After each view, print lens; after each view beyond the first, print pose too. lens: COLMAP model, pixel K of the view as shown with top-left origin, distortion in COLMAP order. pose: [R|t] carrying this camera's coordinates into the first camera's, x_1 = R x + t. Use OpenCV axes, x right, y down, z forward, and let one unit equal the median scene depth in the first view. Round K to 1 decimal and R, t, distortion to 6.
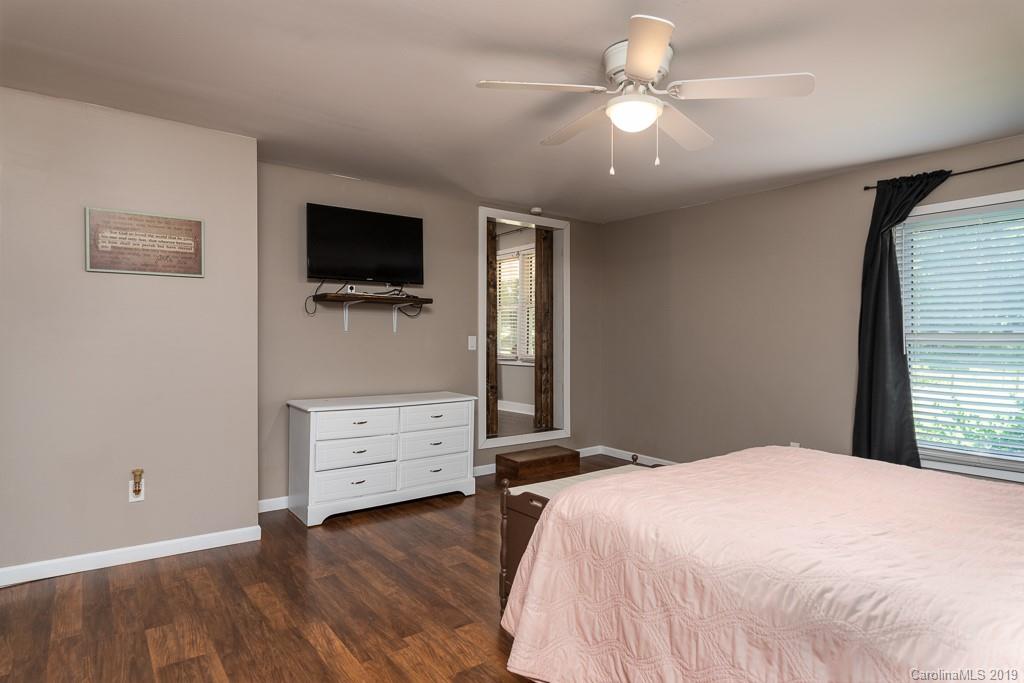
lens RADIAL K [[571.9, 0, 512.0], [0, 571.9, 341.5], [0, 0, 1]] dist [0.013050, 0.000412]
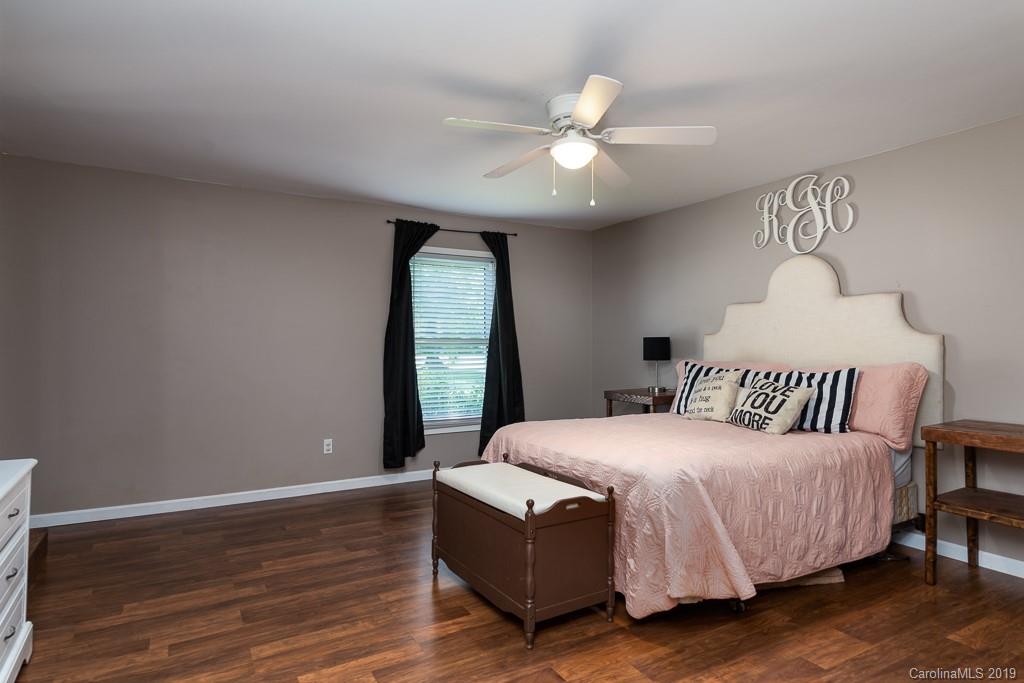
lens RADIAL K [[571.9, 0, 512.0], [0, 571.9, 341.5], [0, 0, 1]] dist [0.013050, 0.000412]
pose [[0.110244, -0.003499, 0.993898, -0.785530], [0.007328, 0.999969, 0.002707, -0.010118], [-0.993878, 0.006985, 0.110266, 0.796187]]
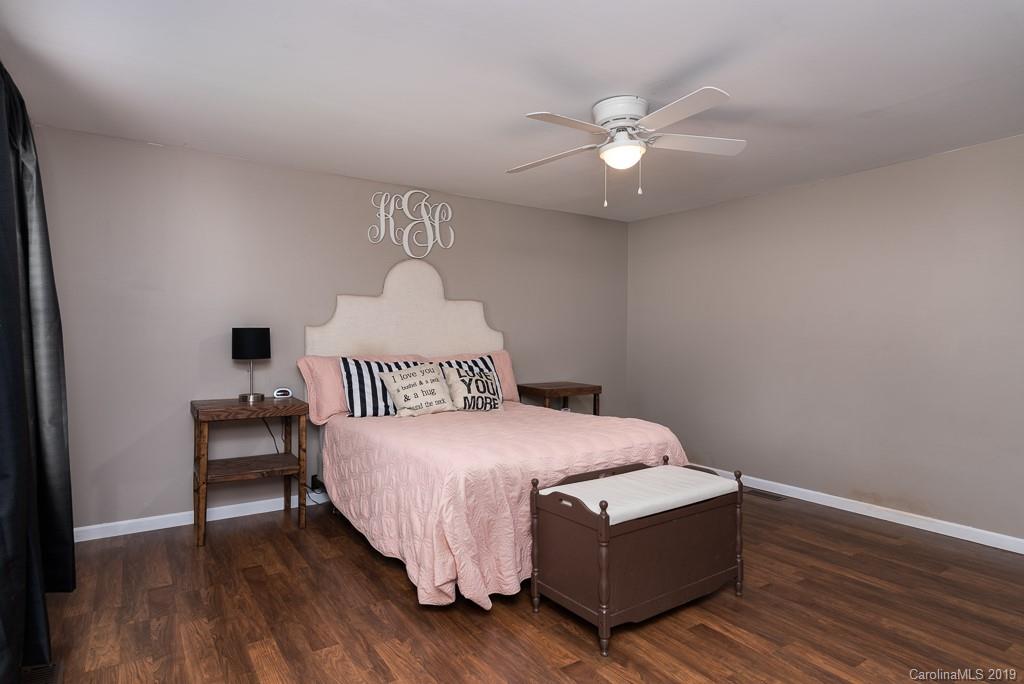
lens RADIAL K [[571.9, 0, 512.0], [0, 571.9, 342.0], [0, 0, 1]] dist [0.013050, 0.000412]
pose [[-0.998802, -0.010384, 0.047824, 0.308623], [-0.009736, 0.999858, 0.013755, -0.007056], [-0.047960, 0.013273, -0.998761, 1.791598]]
